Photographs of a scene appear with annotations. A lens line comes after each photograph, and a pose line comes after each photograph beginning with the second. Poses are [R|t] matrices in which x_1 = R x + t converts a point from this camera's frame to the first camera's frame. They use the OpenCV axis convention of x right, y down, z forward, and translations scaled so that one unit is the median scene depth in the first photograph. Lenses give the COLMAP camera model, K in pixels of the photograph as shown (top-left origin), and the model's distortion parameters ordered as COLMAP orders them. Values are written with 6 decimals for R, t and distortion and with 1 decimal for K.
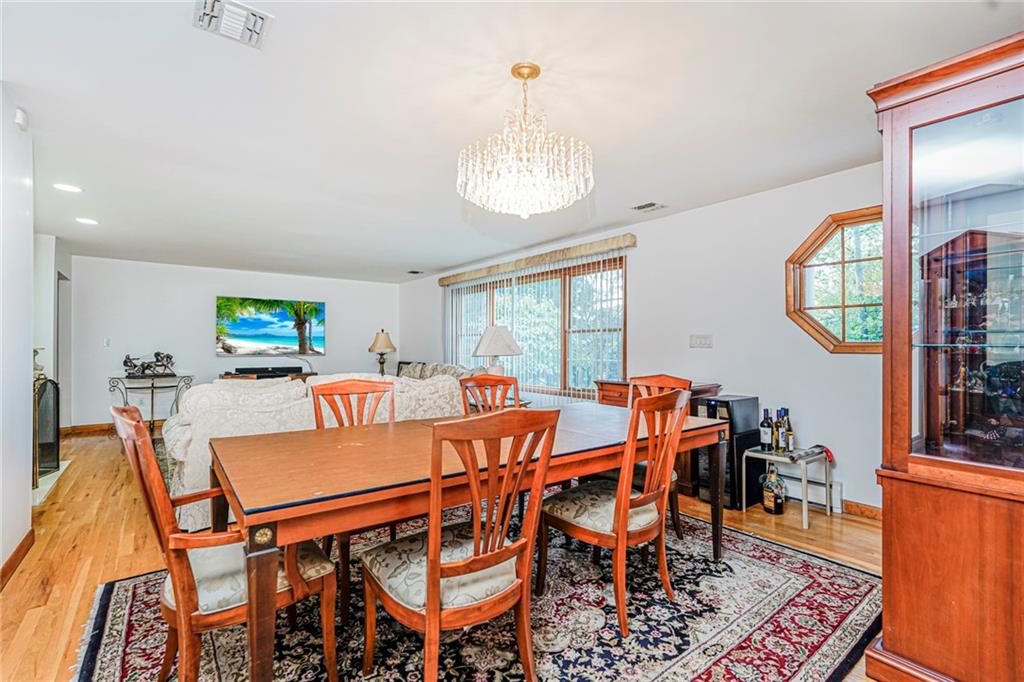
lens RADIAL K [[457.2, 0, 509.1], [0, 457.2, 343.2], [0, 0, 1]] dist [-0.013605, 0.006830]
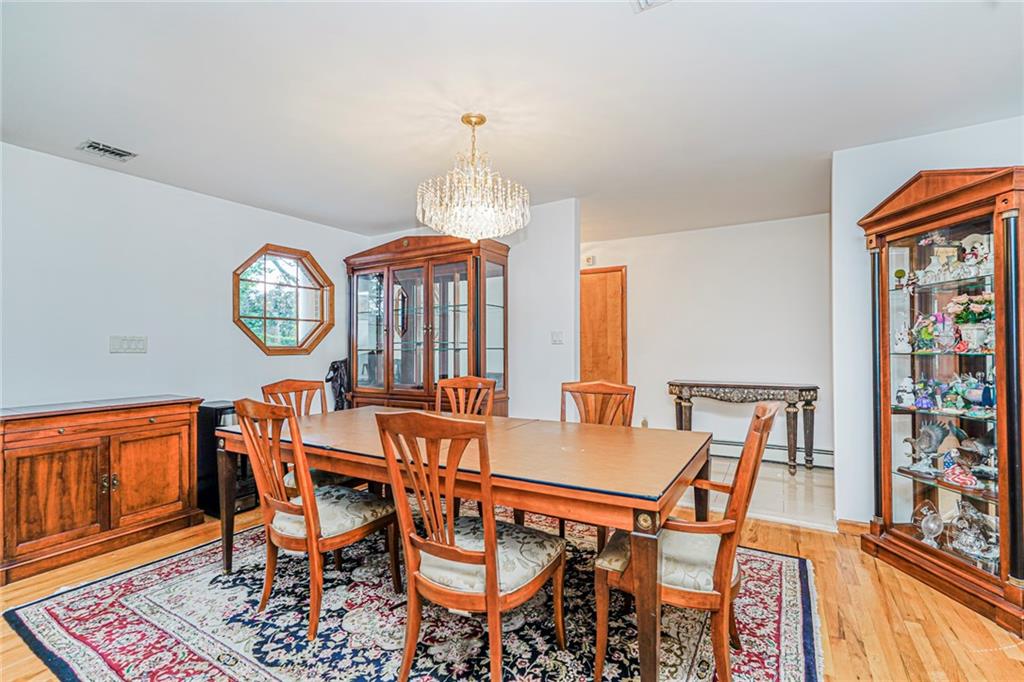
lens RADIAL K [[457.2, 0, 520.6], [0, 457.2, 344.2], [0, 0, 1]] dist [-0.013605, 0.006830]
pose [[0.390517, -0.015196, -0.920470, 0.724036], [0.007093, 0.999884, -0.013498, 0.002248], [0.920568, -0.001258, 0.390579, 0.538227]]
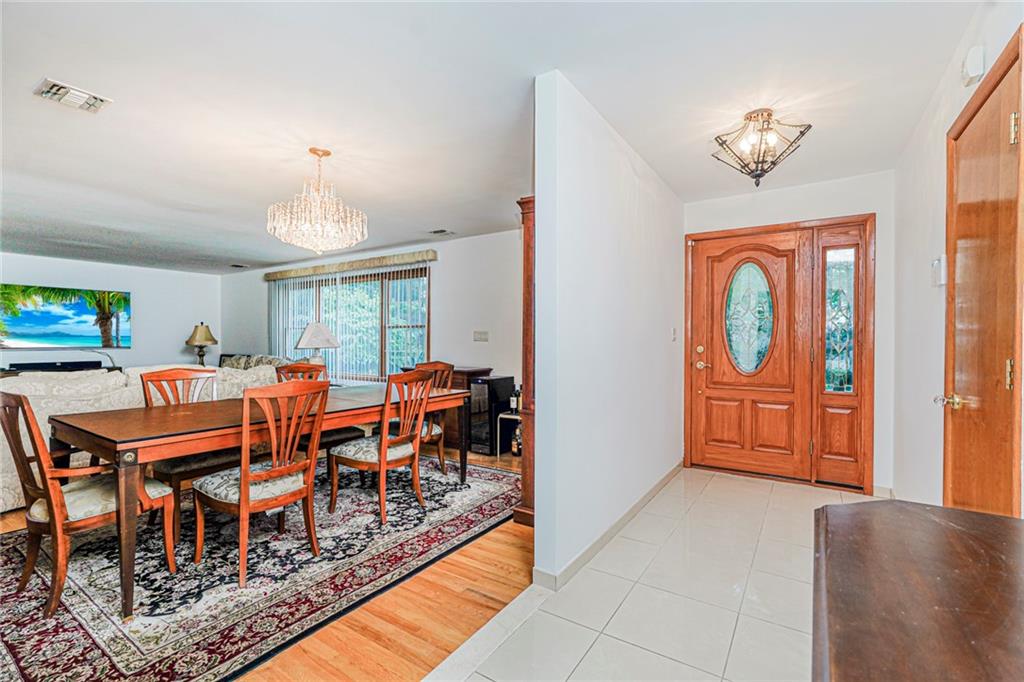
lens RADIAL K [[457.2, 0, 510.4], [0, 457.2, 340.5], [0, 0, 1]] dist [-0.013605, 0.006830]
pose [[0.945791, -0.001043, 0.324776, 0.090498], [-0.003449, 0.999906, 0.013257, -0.013555], [-0.324759, -0.013658, 0.945698, -0.378252]]
